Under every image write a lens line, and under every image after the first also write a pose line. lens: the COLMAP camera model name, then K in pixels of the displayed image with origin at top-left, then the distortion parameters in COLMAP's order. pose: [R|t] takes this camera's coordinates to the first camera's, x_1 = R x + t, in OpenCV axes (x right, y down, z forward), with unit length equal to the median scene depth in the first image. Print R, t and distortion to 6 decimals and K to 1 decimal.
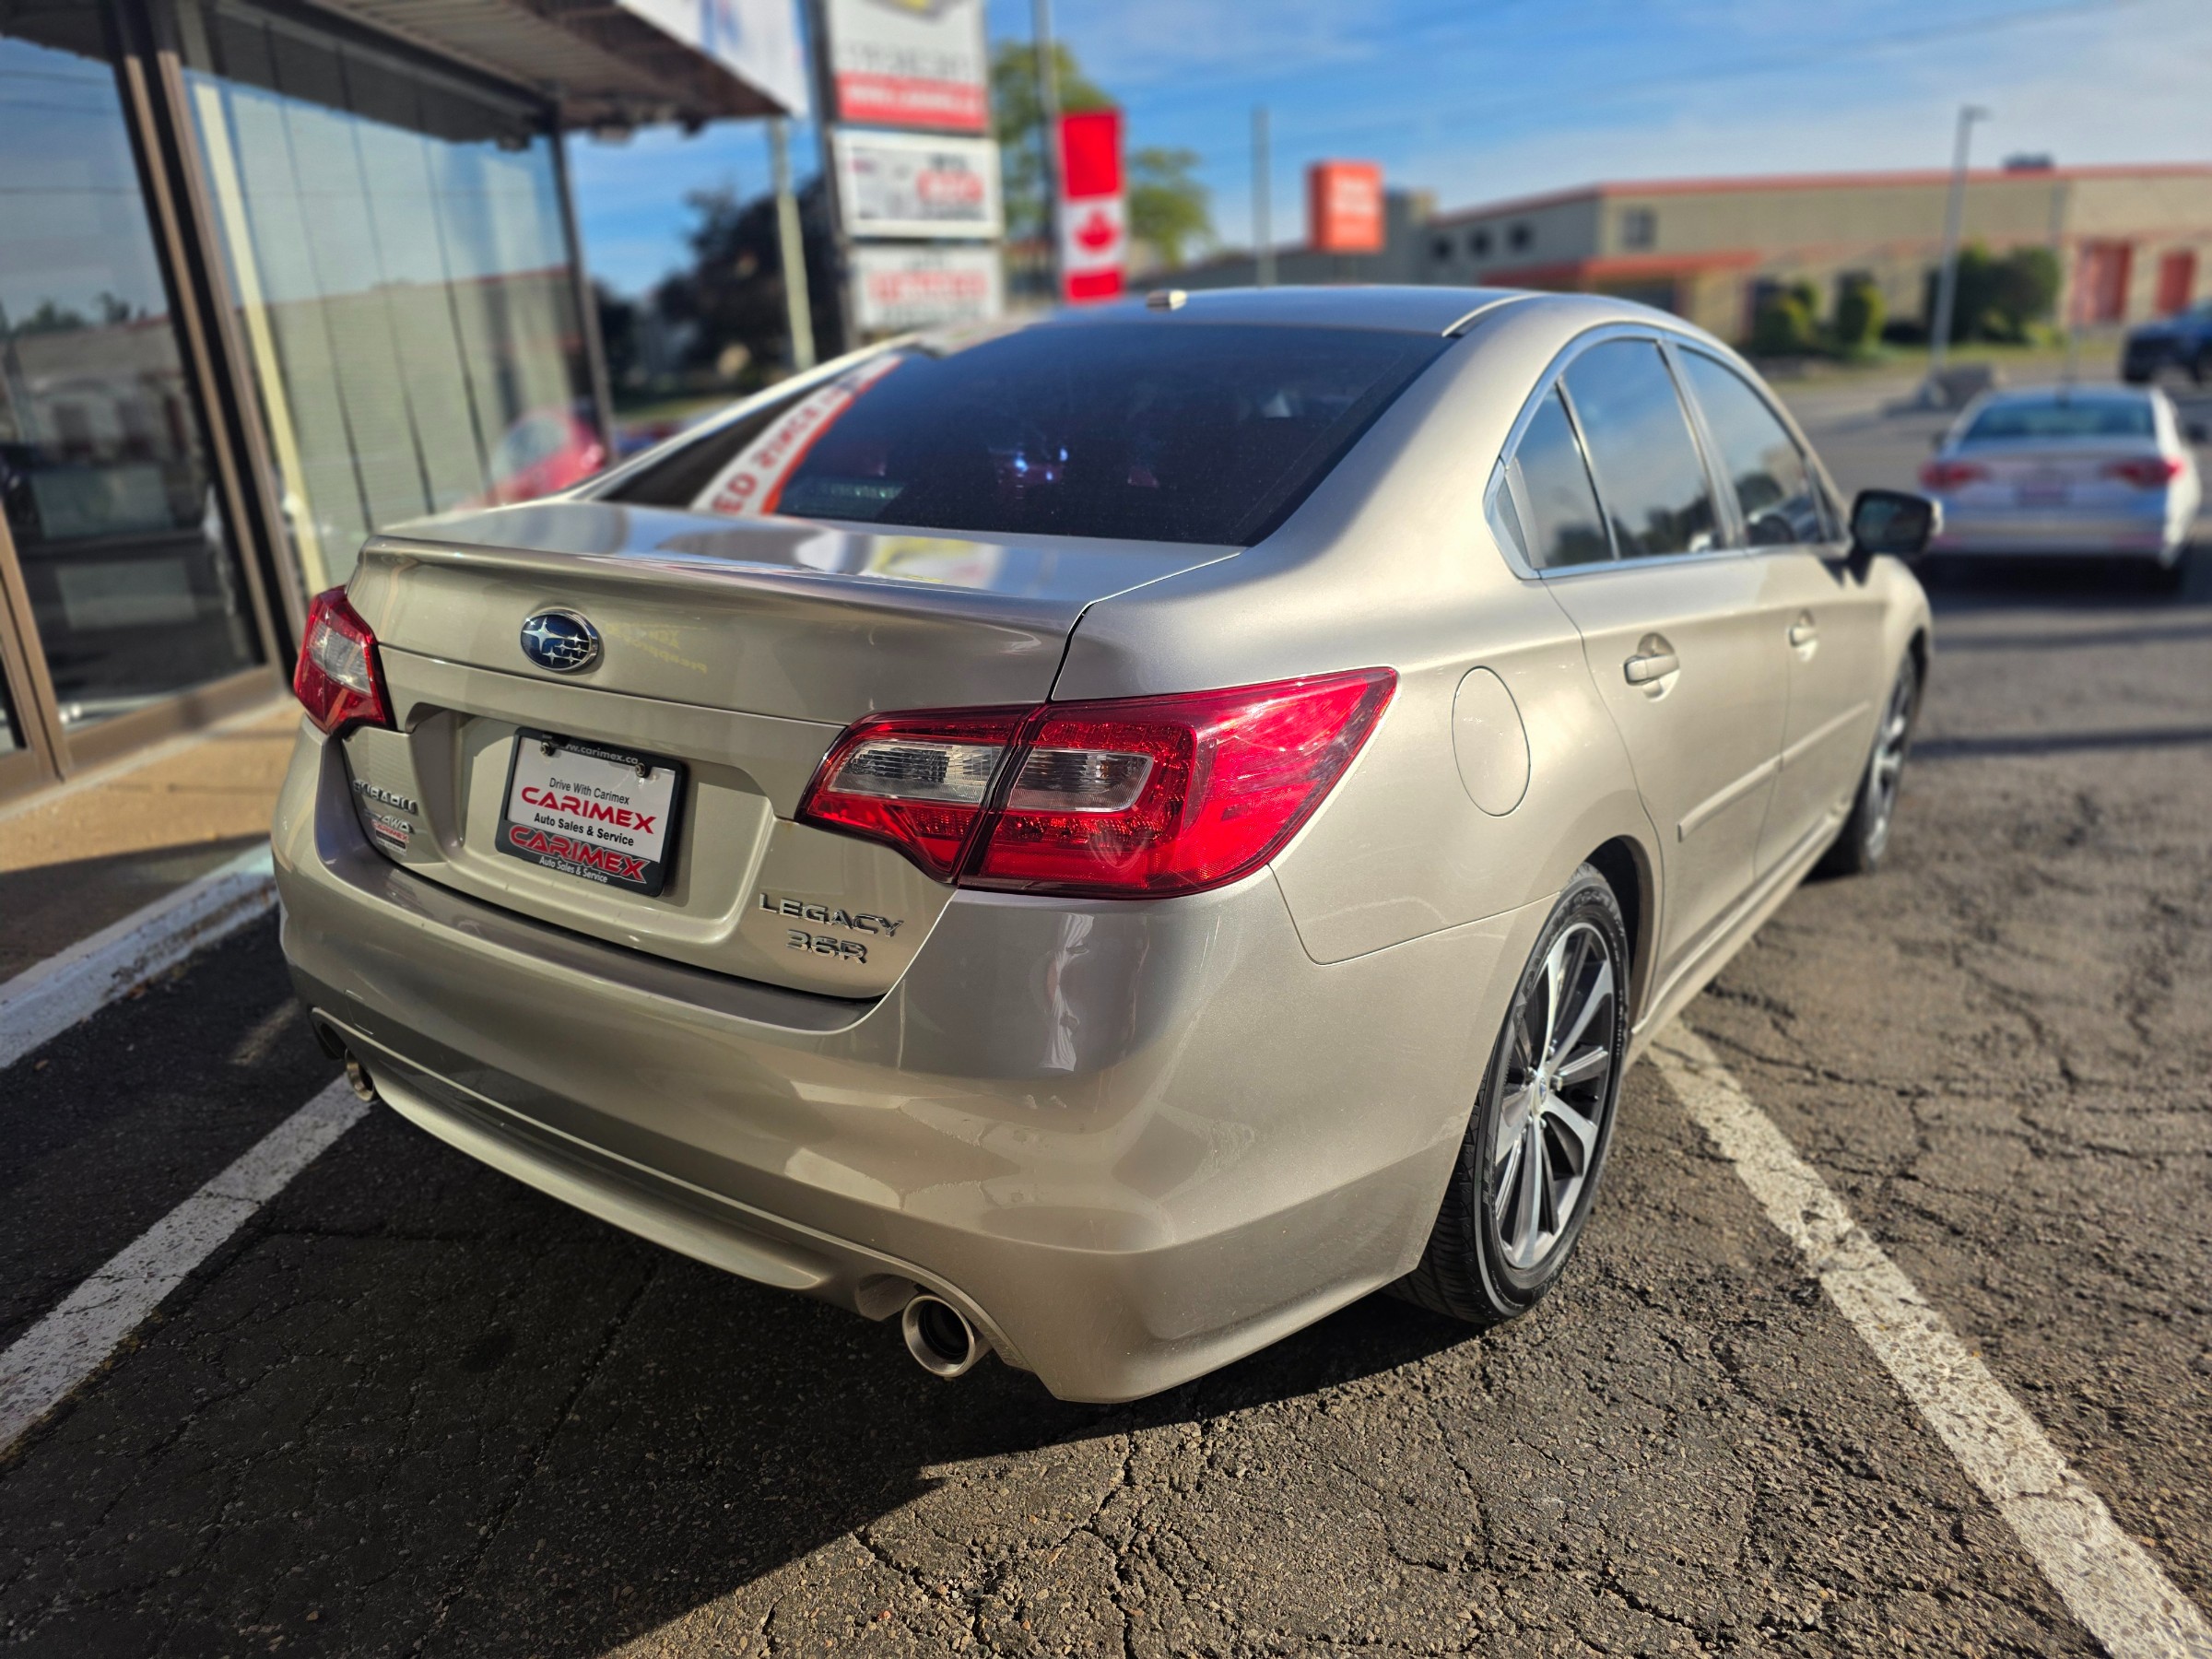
lens RADIAL K [[1481.1, 0, 1092.9], [0, 1481.1, 846.6], [0, 0, 1]] dist [0.039893, -0.031026]
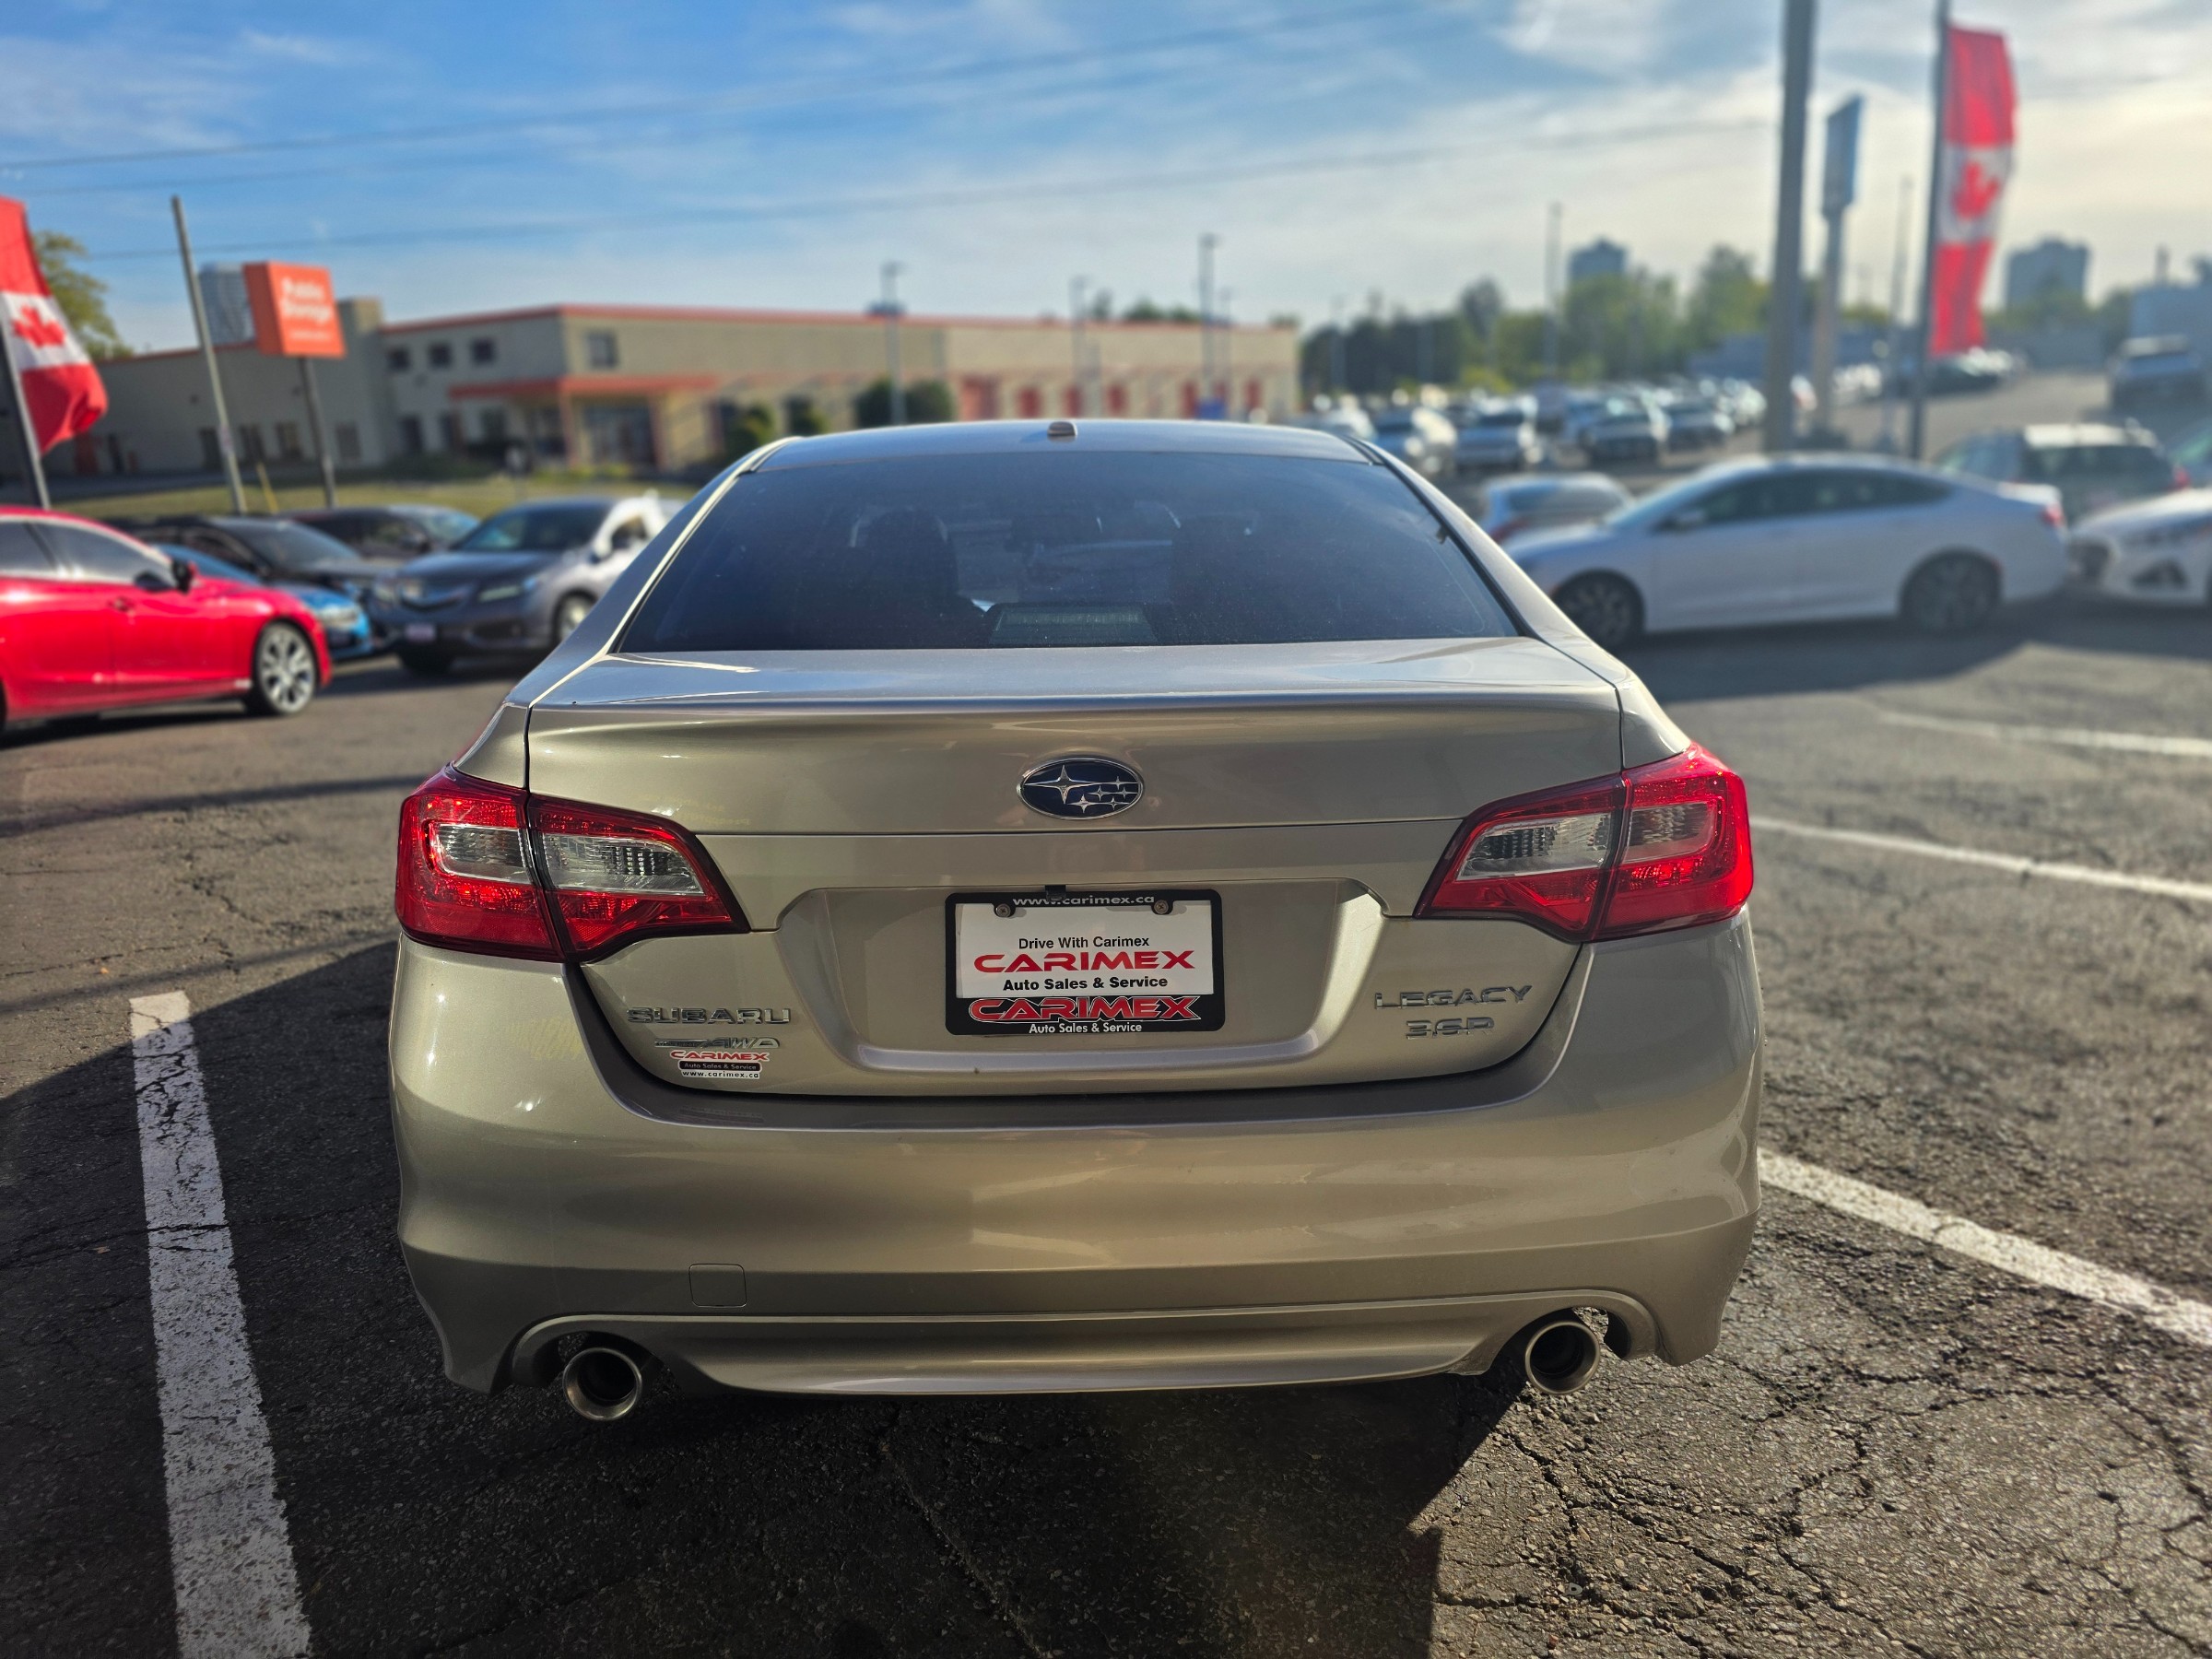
lens RADIAL K [[1481.1, 0, 1083.5], [0, 1481.1, 809.2], [0, 0, 1]] dist [0.039893, -0.031026]
pose [[0.804345, -0.136383, 0.578297, -0.879862], [0.188945, 0.981488, -0.031331, -0.091978], [-0.563319, 0.134467, 0.815224, 0.218495]]
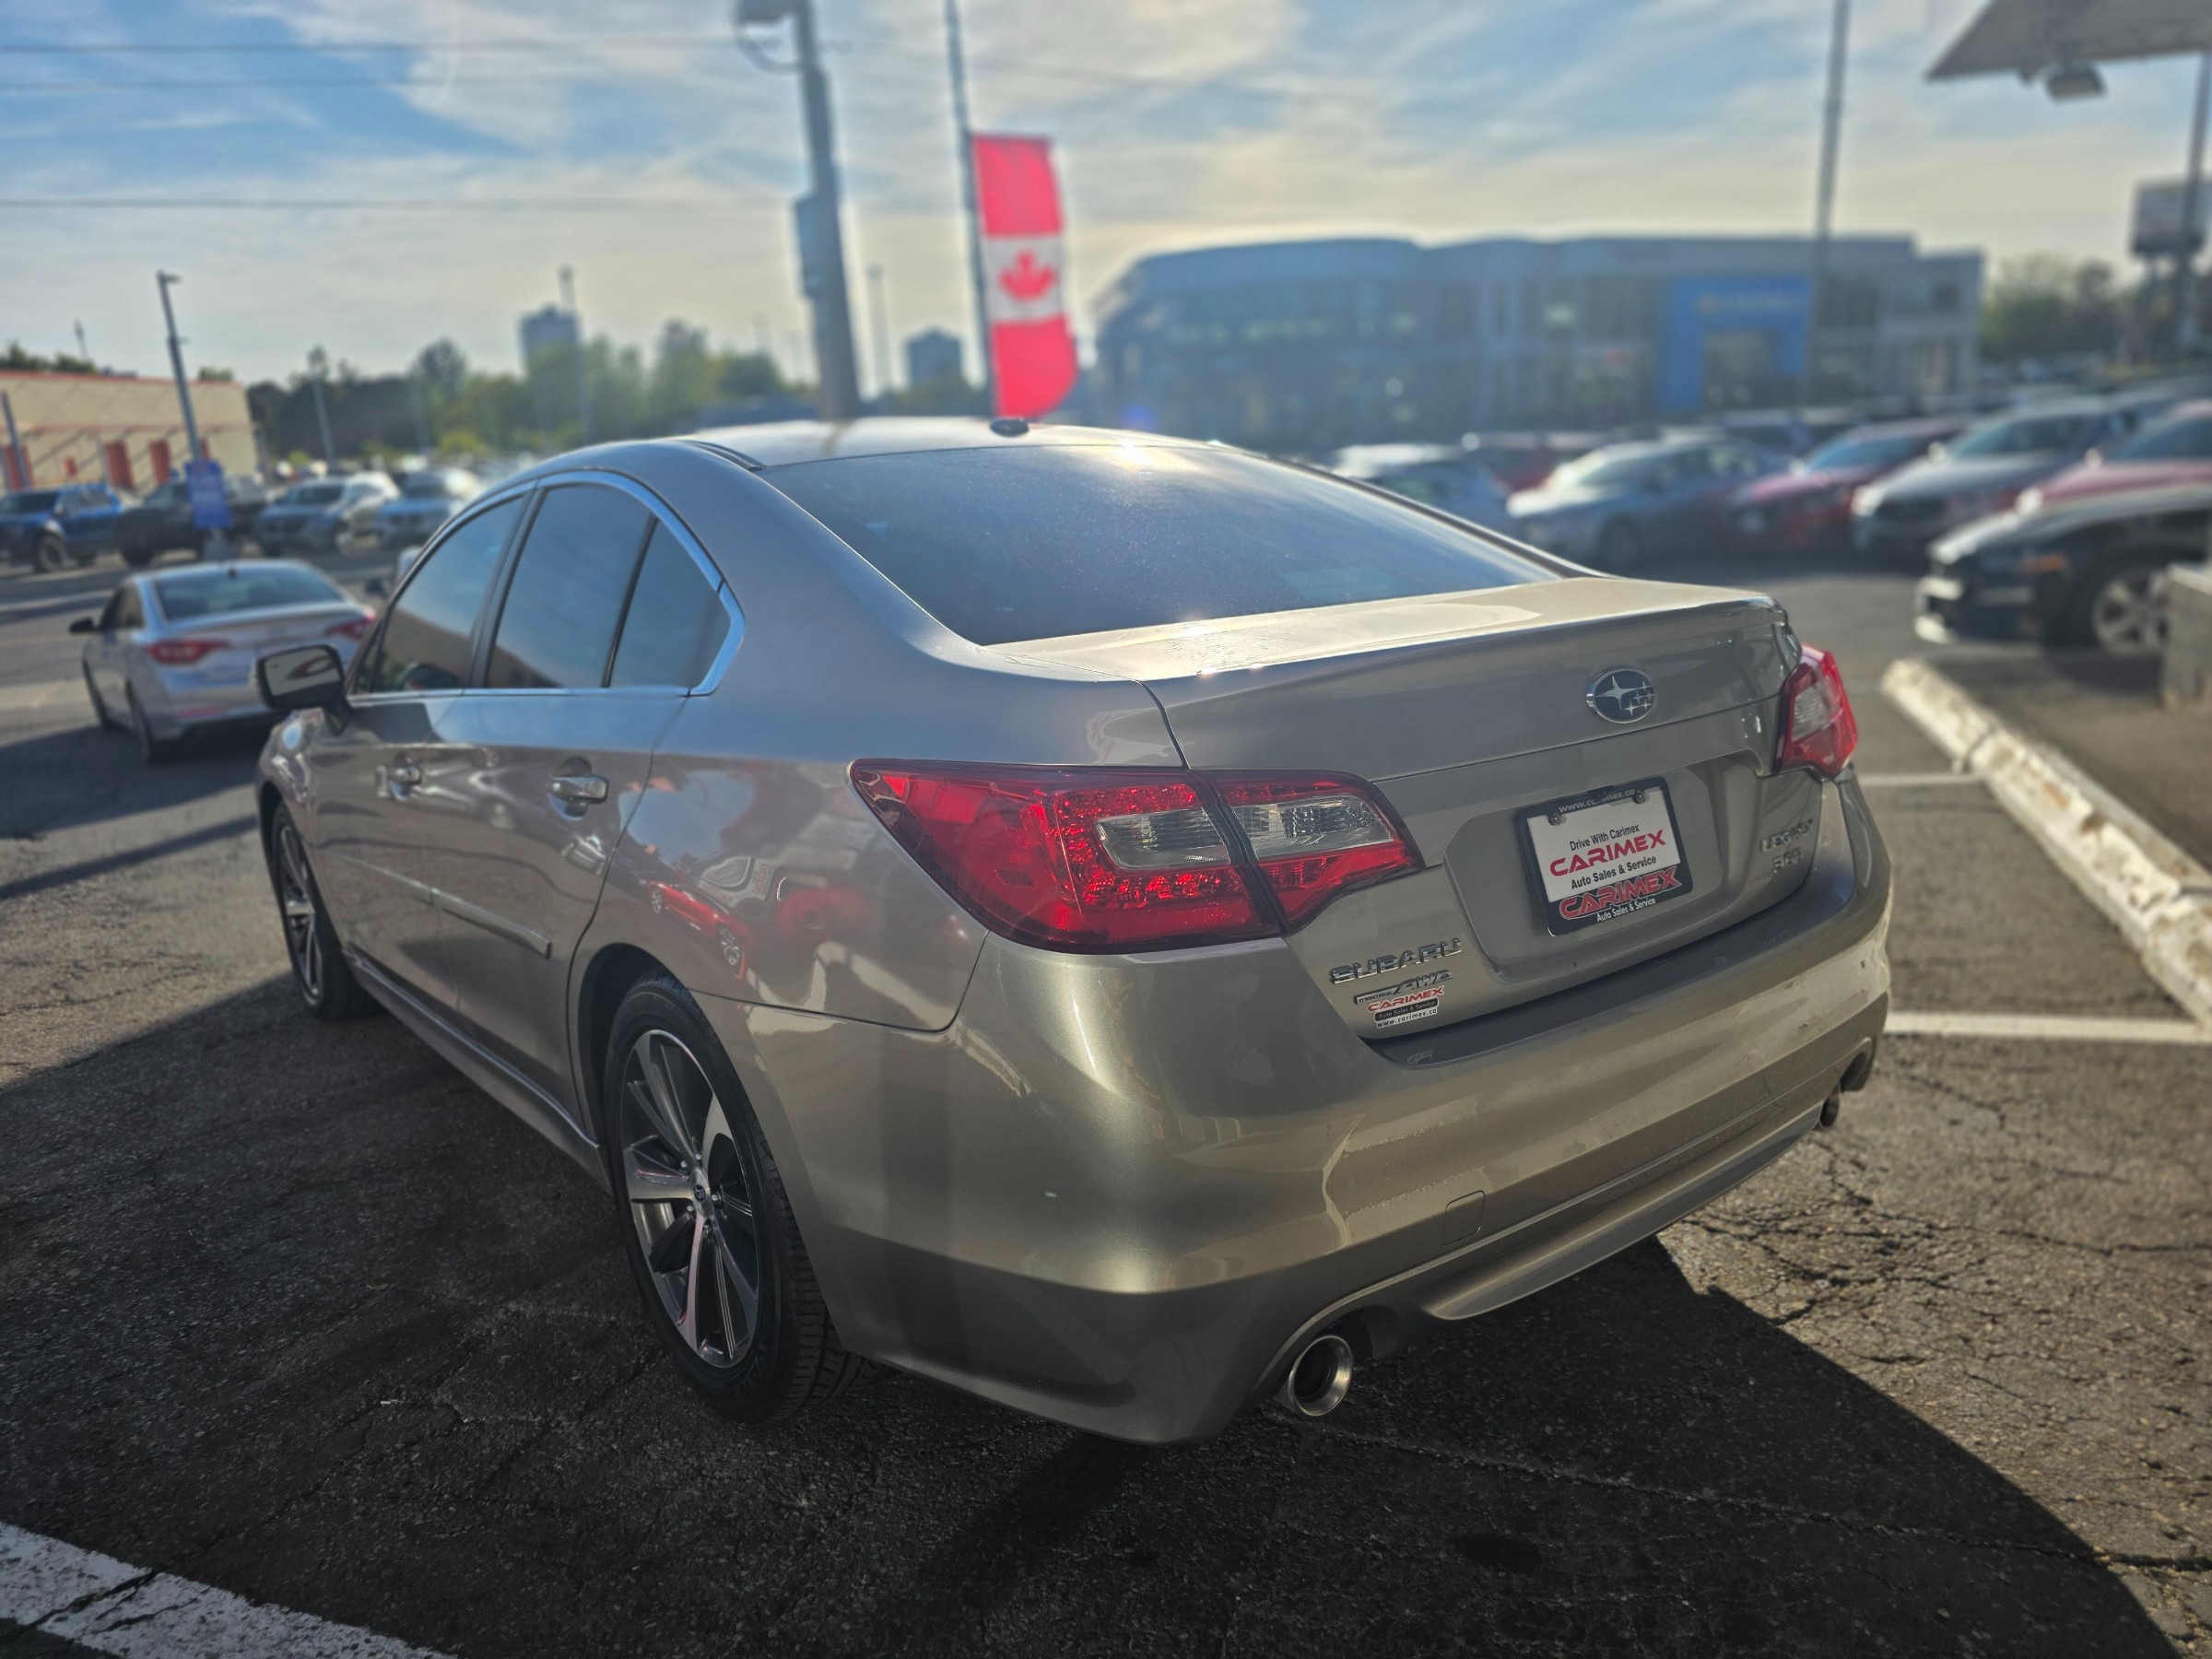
lens RADIAL K [[1481.1, 0, 1089.3], [0, 1481.1, 821.5], [0, 0, 1]] dist [0.039893, -0.031026]
pose [[0.294332, -0.203121, 0.933869, -1.466760], [0.327282, 0.939493, 0.101193, -0.281897], [-0.897917, 0.275854, 0.343001, 0.968261]]
